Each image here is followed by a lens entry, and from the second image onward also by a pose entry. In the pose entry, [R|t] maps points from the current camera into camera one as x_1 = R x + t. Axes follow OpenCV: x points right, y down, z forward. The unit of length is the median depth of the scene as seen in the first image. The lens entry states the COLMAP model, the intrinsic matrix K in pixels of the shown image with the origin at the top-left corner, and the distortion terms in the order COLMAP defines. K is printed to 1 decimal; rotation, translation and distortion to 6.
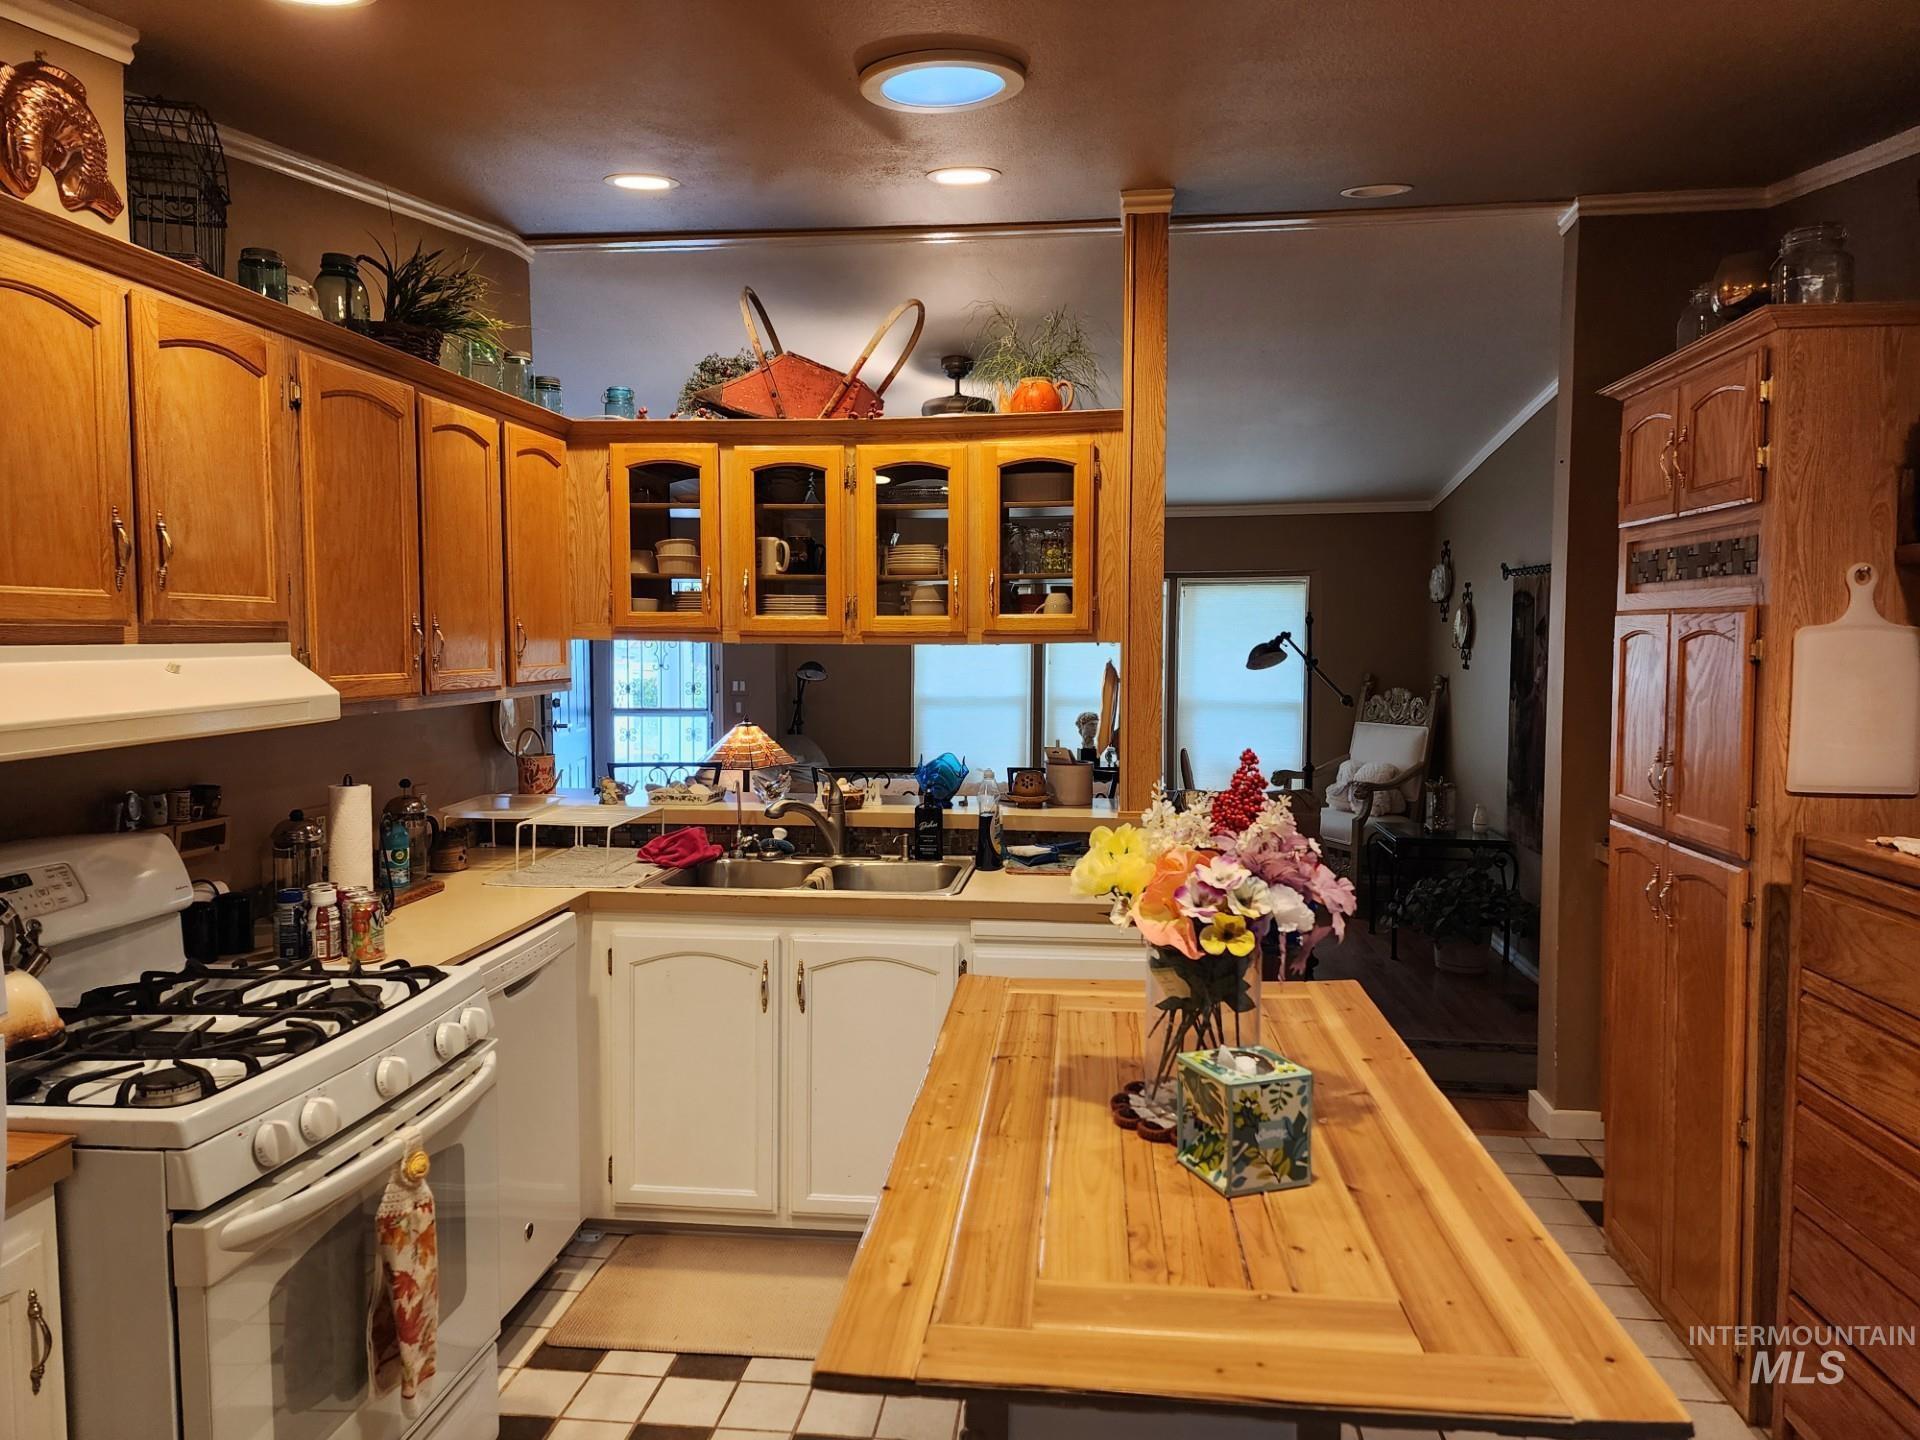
lens RADIAL K [[1298.1, 0, 960.1], [0, 1298.1, 743.6], [0, 0, 1]] dist [0.087548, -0.081243]
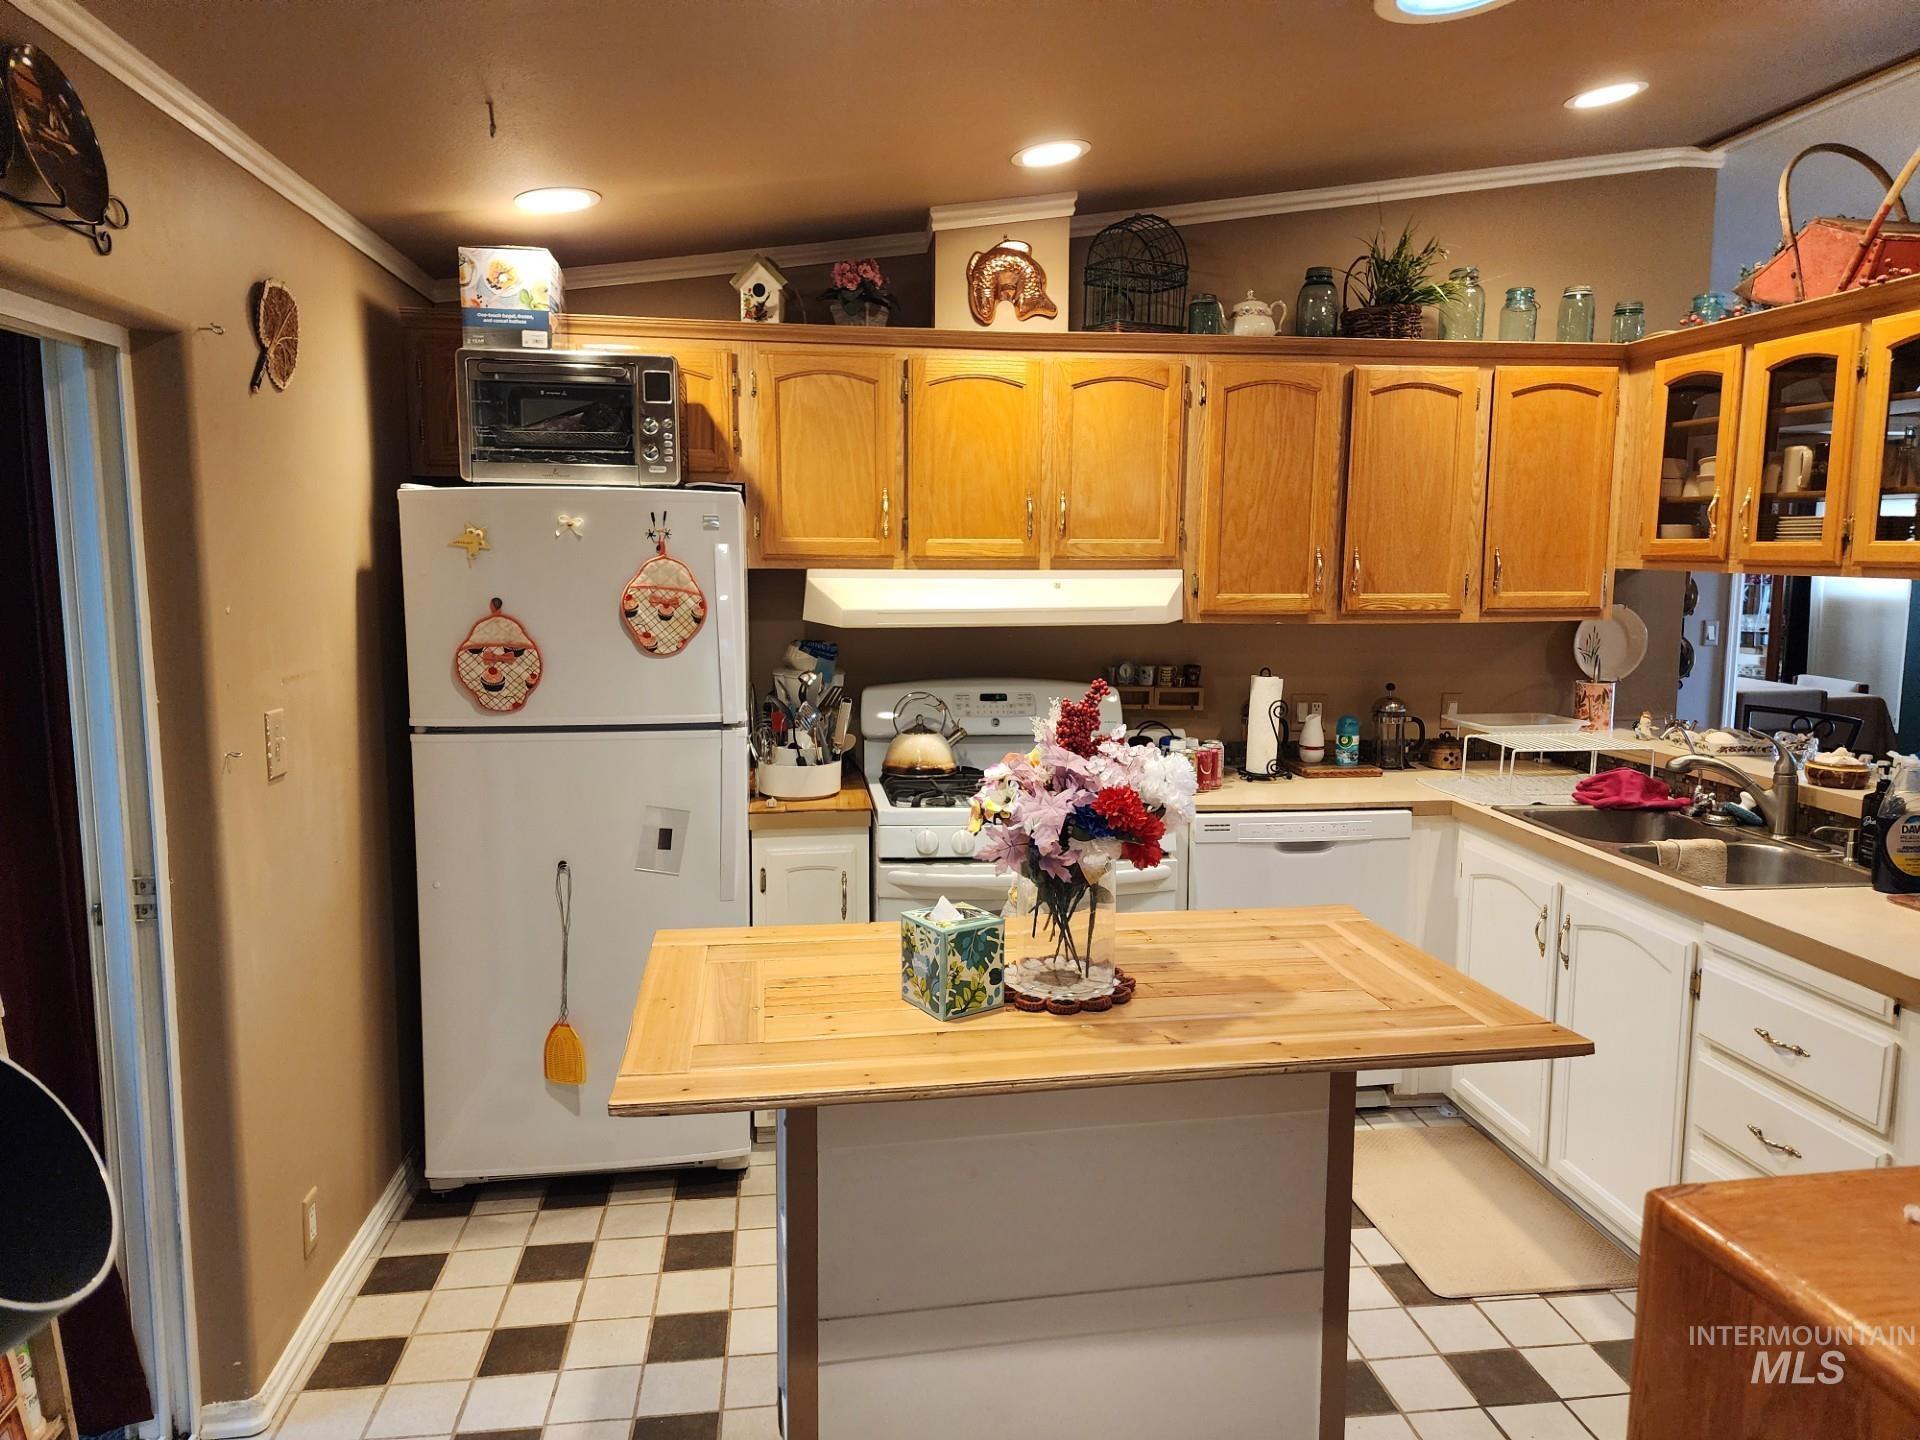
lens RADIAL K [[1298.1, 0, 960.1], [0, 1298.1, 743.6], [0, 0, 1]] dist [0.087548, -0.081243]
pose [[0.227928, 0.143027, -0.963116, 0.804940], [-0.084744, 0.988313, 0.126713, -0.045810], [0.969983, 0.052737, 0.237385, 0.404829]]
